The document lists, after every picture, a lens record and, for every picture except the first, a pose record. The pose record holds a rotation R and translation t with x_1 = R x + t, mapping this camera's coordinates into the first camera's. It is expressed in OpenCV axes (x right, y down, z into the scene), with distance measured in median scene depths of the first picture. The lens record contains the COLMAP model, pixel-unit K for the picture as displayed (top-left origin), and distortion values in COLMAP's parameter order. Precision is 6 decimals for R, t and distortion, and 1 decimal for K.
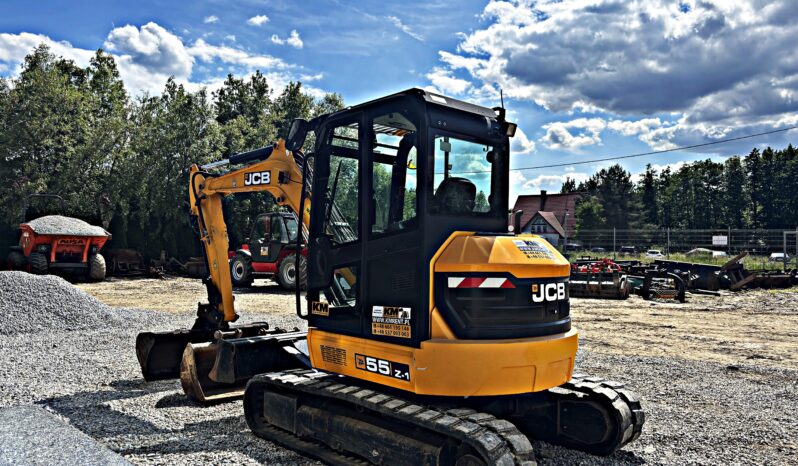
lens RADIAL K [[603.2, 0, 394.3], [0, 603.2, 236.1], [0, 0, 1]] dist [0.041087, -0.046215]
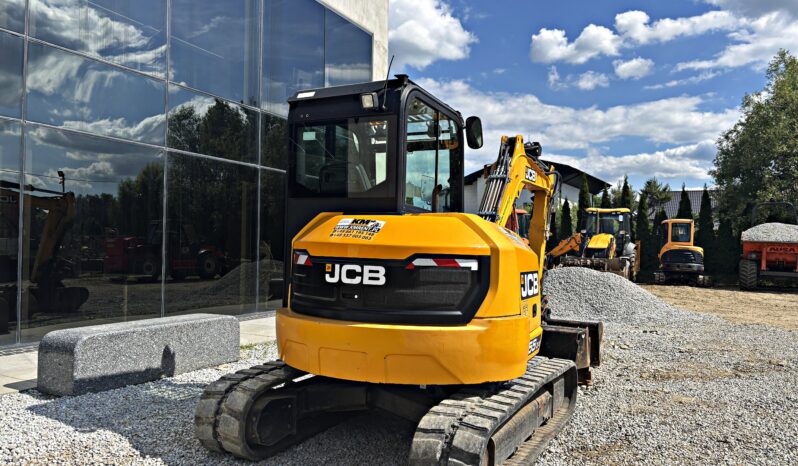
lens RADIAL K [[603.2, 0, 398.9], [0, 603.2, 231.8], [0, 0, 1]] dist [0.041087, -0.046215]
pose [[0.287554, -0.022324, -0.957504, 0.994748], [-0.006633, 0.999658, -0.025299, 0.045131], [0.957742, 0.013627, 0.287307, 0.706233]]
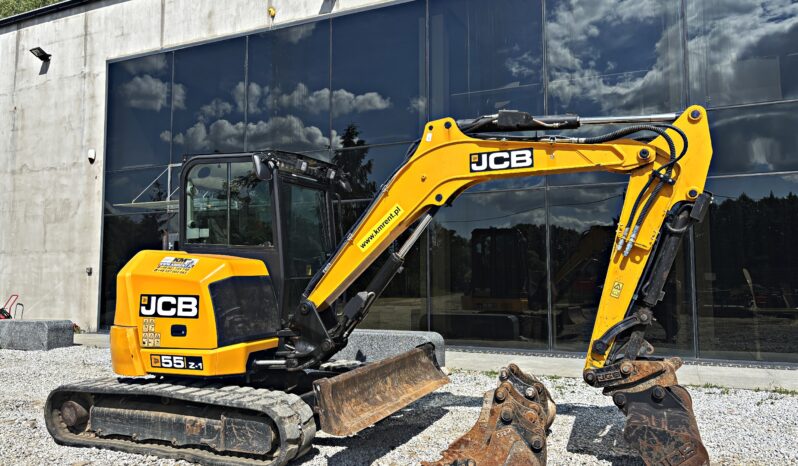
lens RADIAL K [[603.2, 0, 397.9], [0, 603.2, 235.6], [0, 0, 1]] dist [0.041087, -0.046215]
pose [[-0.940232, -0.022218, -0.339810, 0.178090], [0.004260, 0.997024, -0.076976, 0.060554], [0.340509, -0.073823, -0.937339, 2.252008]]
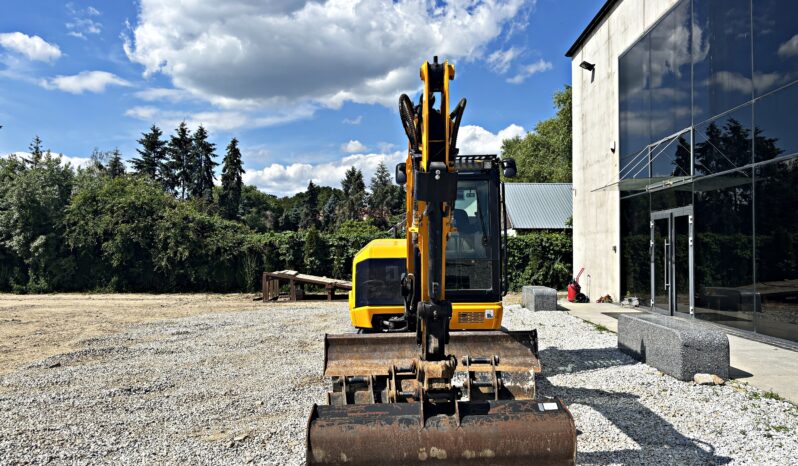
lens RADIAL K [[603.2, 0, 402.9], [0, 603.2, 239.8], [0, 0, 1]] dist [0.041087, -0.046215]
pose [[-0.684861, 0.013631, 0.728546, -1.003938], [-0.005911, 0.999688, -0.024261, 0.038651], [-0.728649, -0.020921, -0.684567, 2.104438]]
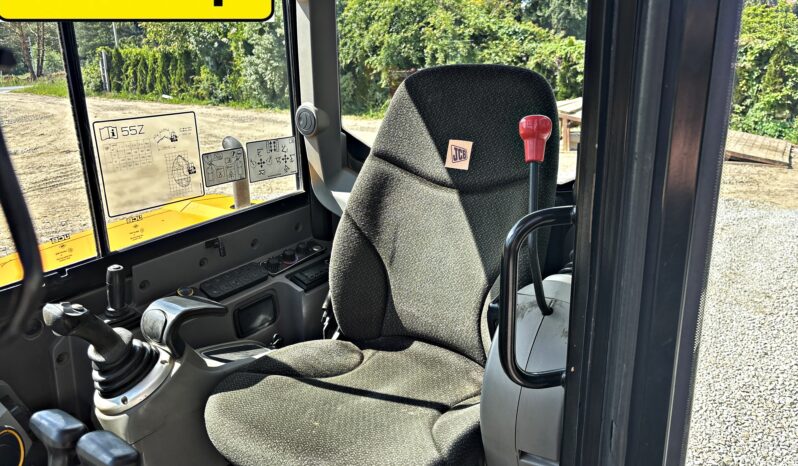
lens RADIAL K [[603.2, 0, 399.9], [0, 603.2, 233.9], [0, 0, 1]] dist [0.041087, -0.046215]
pose [[-0.128696, -0.288328, 0.948844, -0.137274], [0.008246, 0.956456, 0.291760, -0.091390], [-0.991650, 0.045372, -0.120715, 0.945717]]
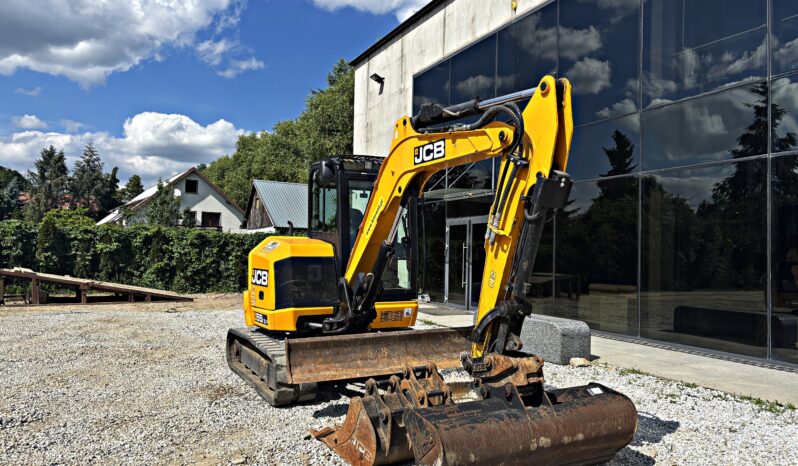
lens RADIAL K [[603.2, 0, 401.2], [0, 603.2, 234.6], [0, 0, 1]] dist [0.041087, -0.046215]
pose [[-0.941509, -0.010498, 0.336824, -0.592696], [-0.024742, 0.998970, -0.038026, 0.044693], [-0.336078, -0.044136, -0.940799, 2.371505]]
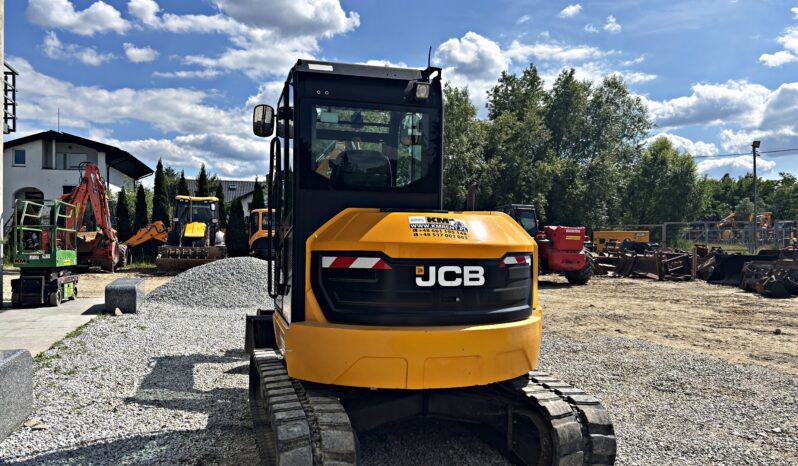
lens RADIAL K [[603.2, 0, 395.2], [0, 603.2, 233.2], [0, 0, 1]] dist [0.041087, -0.046215]
pose [[0.871942, -0.007237, -0.489555, 0.530248], [0.008252, 0.999966, -0.000085, 0.027479], [0.489539, -0.003966, 0.871972, 0.194345]]
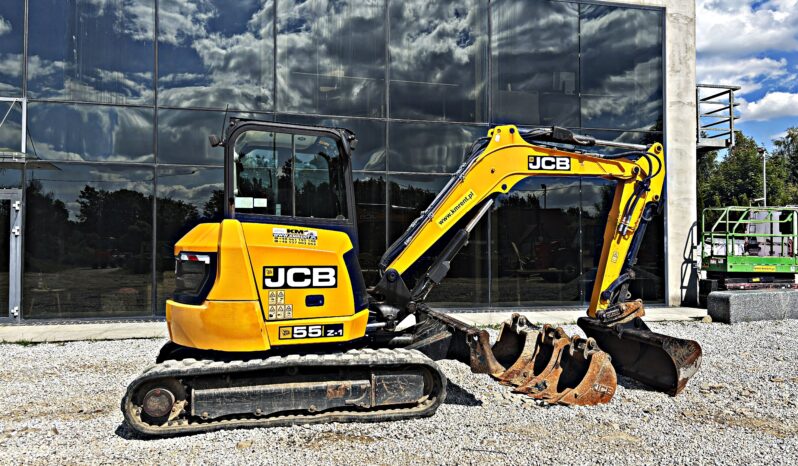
lens RADIAL K [[603.2, 0, 404.2], [0, 603.2, 234.2], [0, 0, 1]] dist [0.041087, -0.046215]
pose [[-0.532759, -0.019469, -0.846043, 0.966491], [0.006878, 0.999603, -0.027334, 0.055201], [0.846239, -0.020382, -0.532413, 1.845130]]
